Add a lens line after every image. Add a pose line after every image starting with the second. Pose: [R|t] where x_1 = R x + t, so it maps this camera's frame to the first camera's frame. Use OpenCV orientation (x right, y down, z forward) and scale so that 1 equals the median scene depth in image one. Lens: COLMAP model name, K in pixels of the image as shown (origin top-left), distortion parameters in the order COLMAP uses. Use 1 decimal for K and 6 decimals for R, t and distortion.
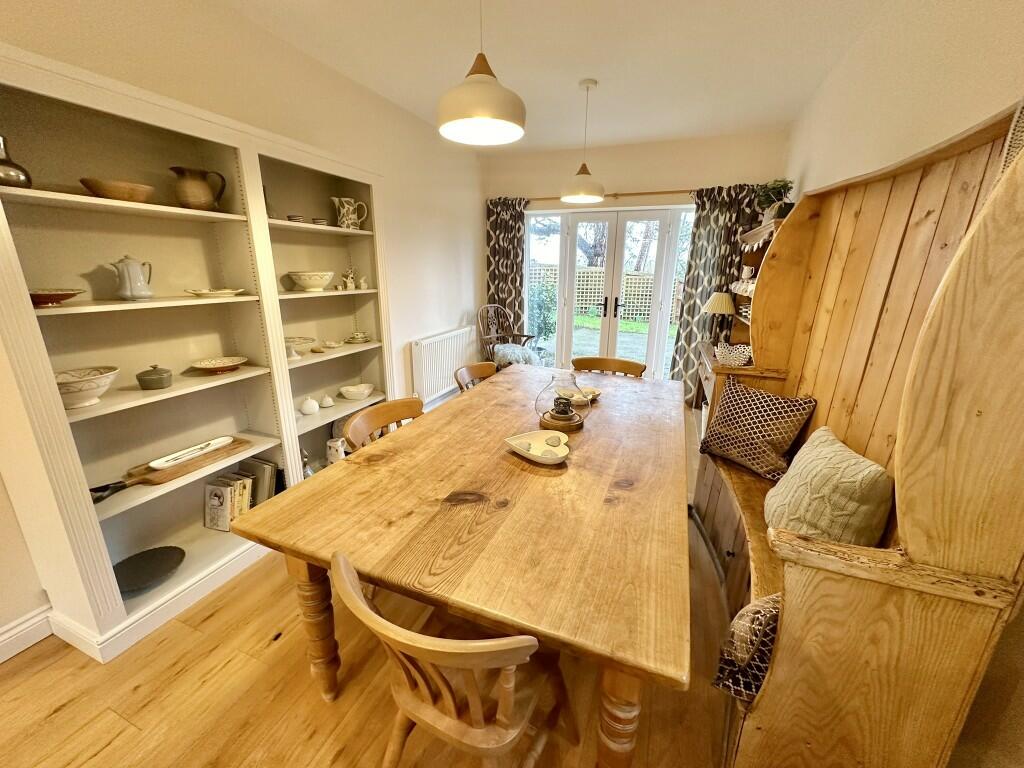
lens RADIAL K [[409.3, 0, 511.3], [0, 409.3, 385.3], [0, 0, 1]] dist [0.003721, 0.000276]
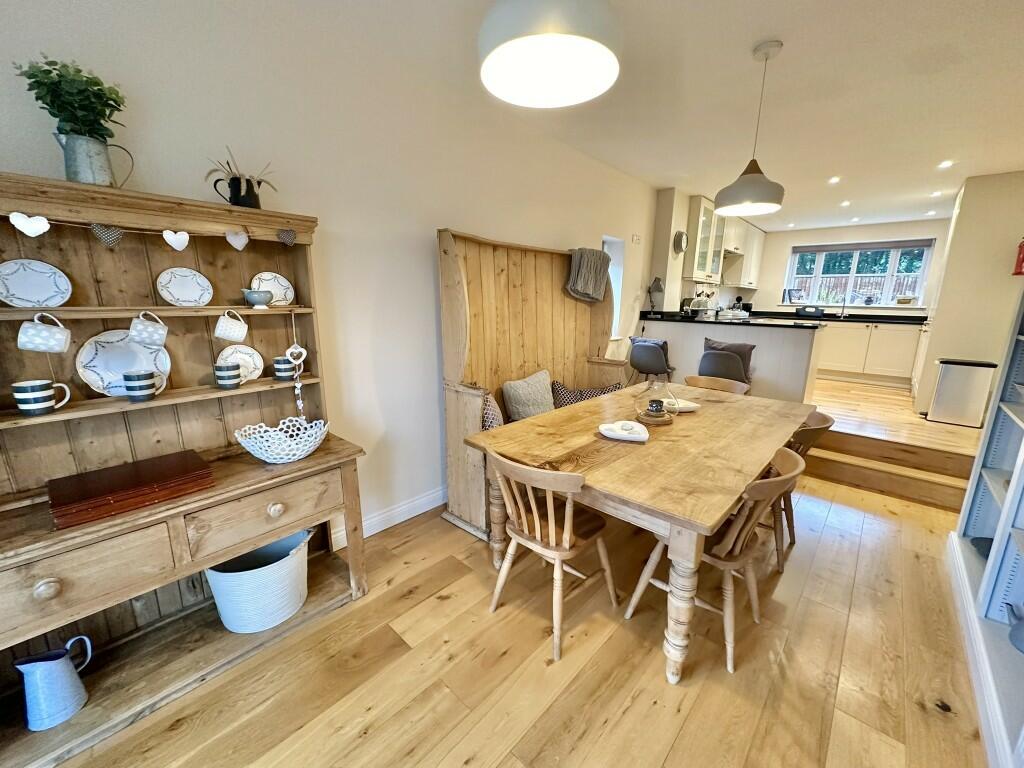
lens RADIAL K [[409.3, 0, 514.2], [0, 409.3, 384.7], [0, 0, 1]] dist [0.003721, 0.000276]
pose [[-0.935875, -0.105728, 0.336094, 0.056366], [0.064681, 0.886146, 0.458870, -0.306877], [-0.346344, 0.451184, -0.822483, 1.068396]]
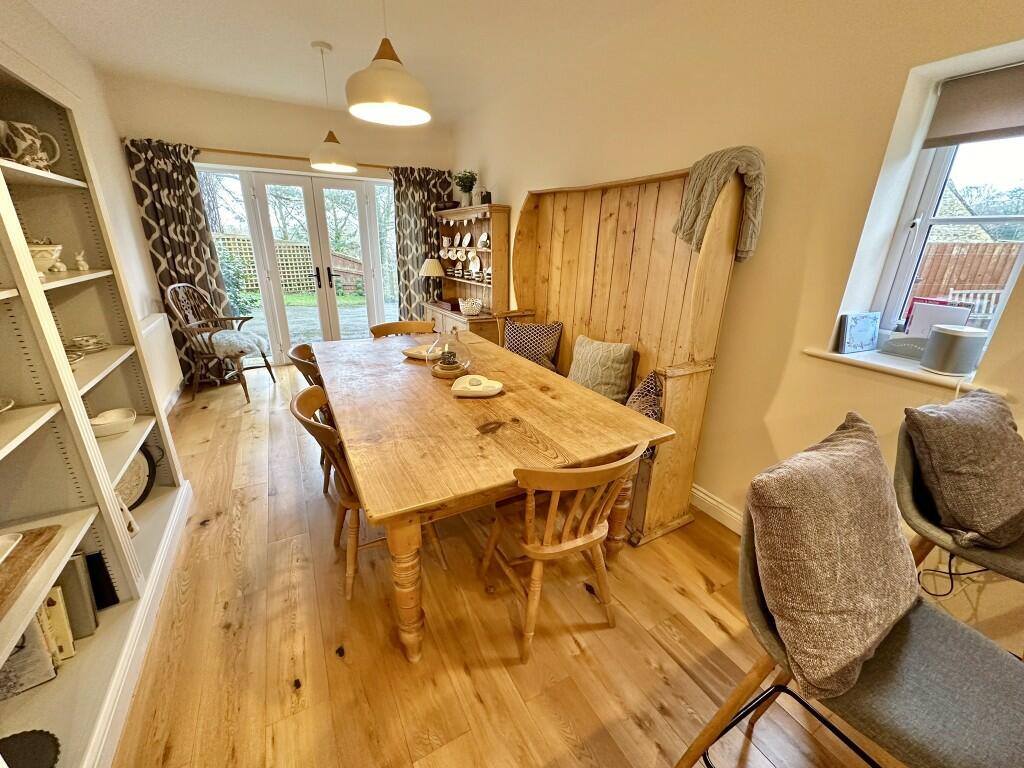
lens RADIAL K [[409.3, 0, 511.3], [0, 409.3, 385.3], [0, 0, 1]] dist [0.003721, 0.000276]
pose [[0.634227, -0.258109, 0.728791, -0.326354], [0.202240, 0.965193, 0.165835, -0.017765], [-0.746227, 0.042213, 0.664351, 0.030864]]
